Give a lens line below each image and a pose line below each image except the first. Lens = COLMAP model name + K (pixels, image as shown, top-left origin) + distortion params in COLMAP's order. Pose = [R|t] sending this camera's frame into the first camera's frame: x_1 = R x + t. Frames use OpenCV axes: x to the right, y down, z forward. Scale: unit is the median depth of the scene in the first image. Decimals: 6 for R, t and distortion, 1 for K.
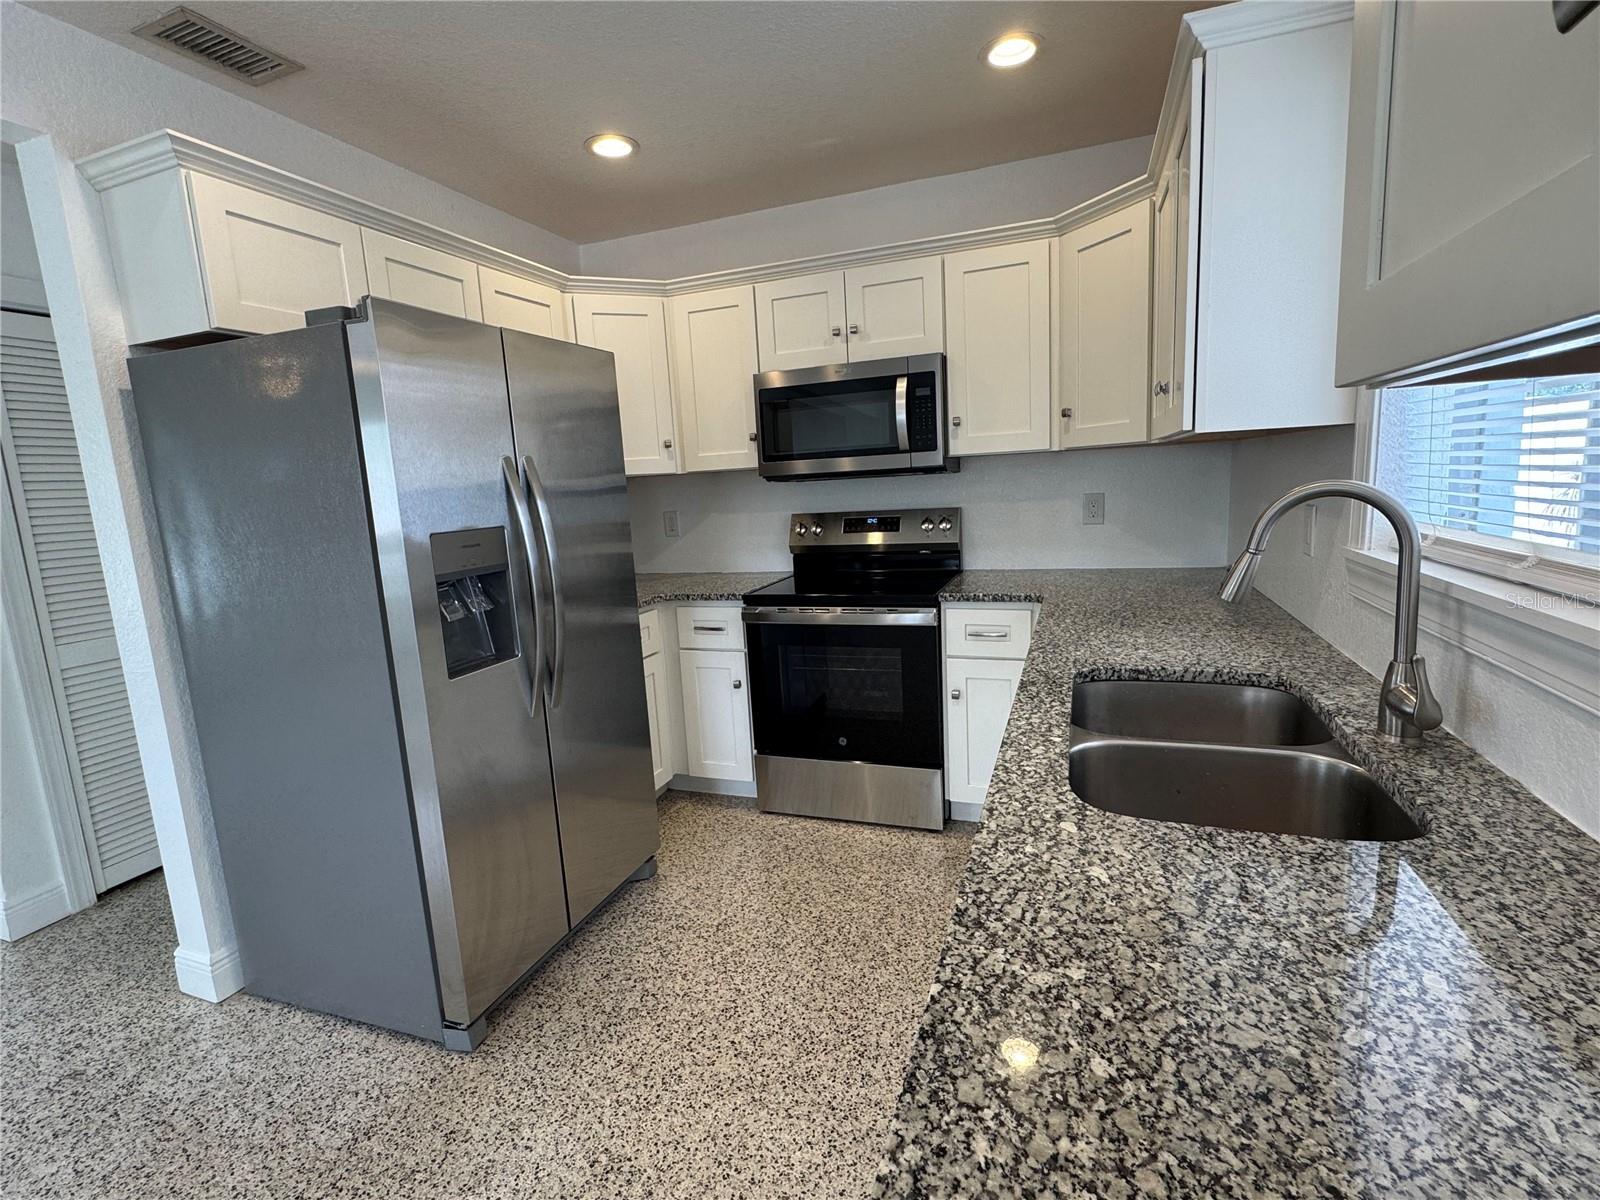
lens RADIAL K [[764.5, 0, 798.6], [0, 764.5, 597.6], [0, 0, 1]] dist [-0.003536, 0.004524]
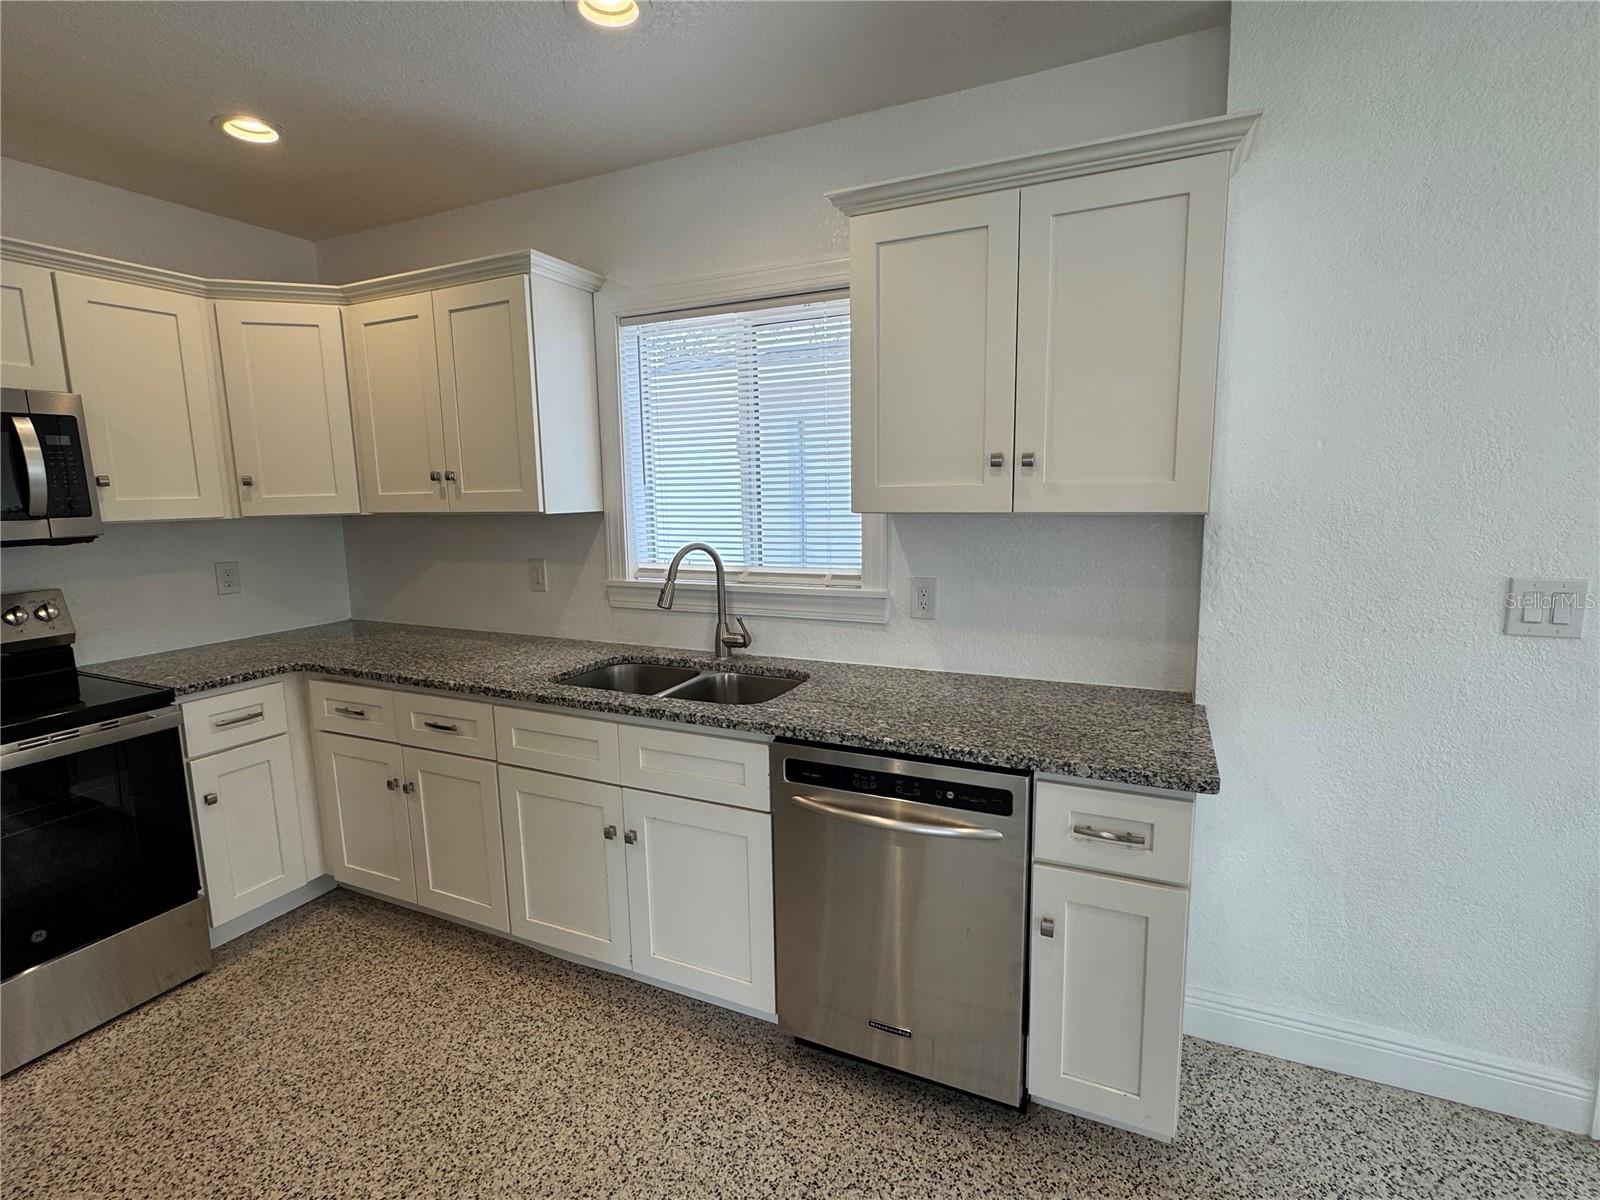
lens RADIAL K [[764.5, 0, 801.5], [0, 764.5, 590.9], [0, 0, 1]] dist [-0.003536, 0.004524]
pose [[0.078802, -0.083768, 0.993365, -0.584814], [0.168096, 0.983311, 0.069586, -0.052108], [-0.982616, 0.161497, 0.091568, 0.236020]]
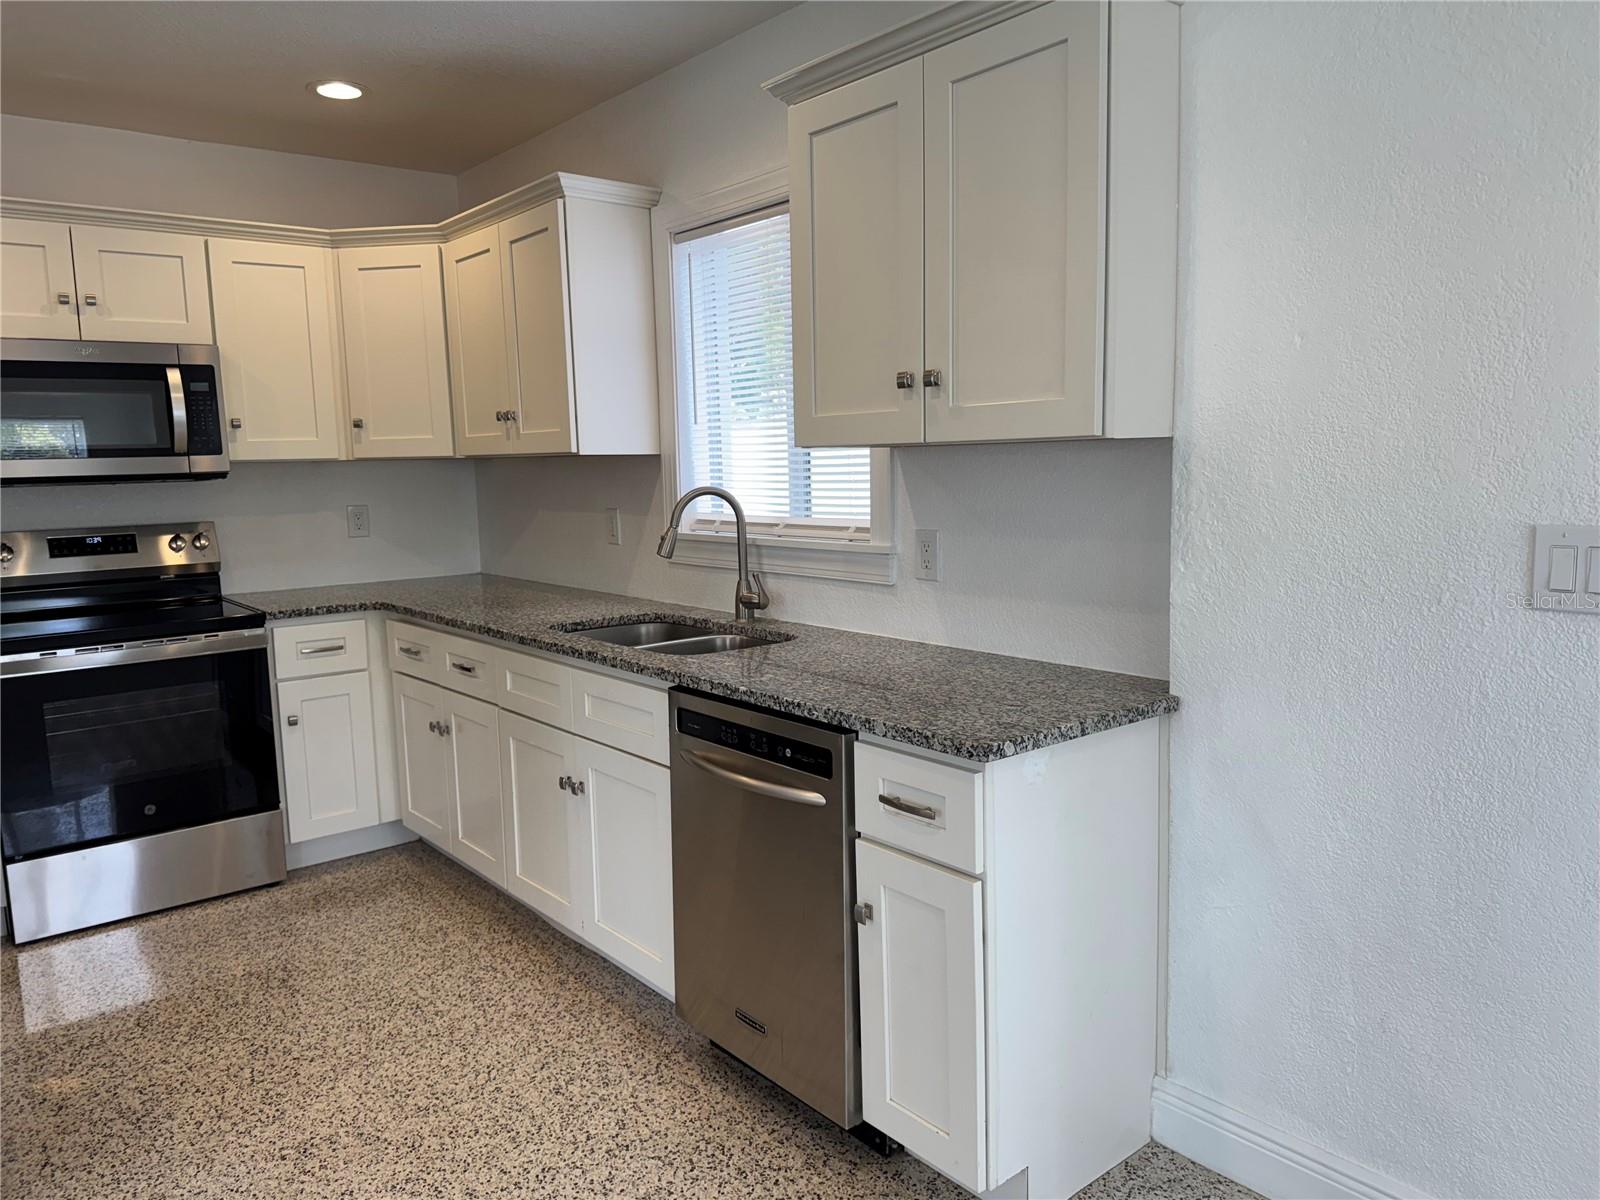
lens RADIAL K [[1144.2, 0, 796.3], [0, 1144.2, 589.0], [0, 0, 1]] dist [0.058018, -0.048798]
pose [[0.507376, -0.057521, 0.859803, -0.679131], [0.129443, 0.991536, -0.010051, 0.064115], [-0.851947, 0.116395, 0.510527, -0.241059]]
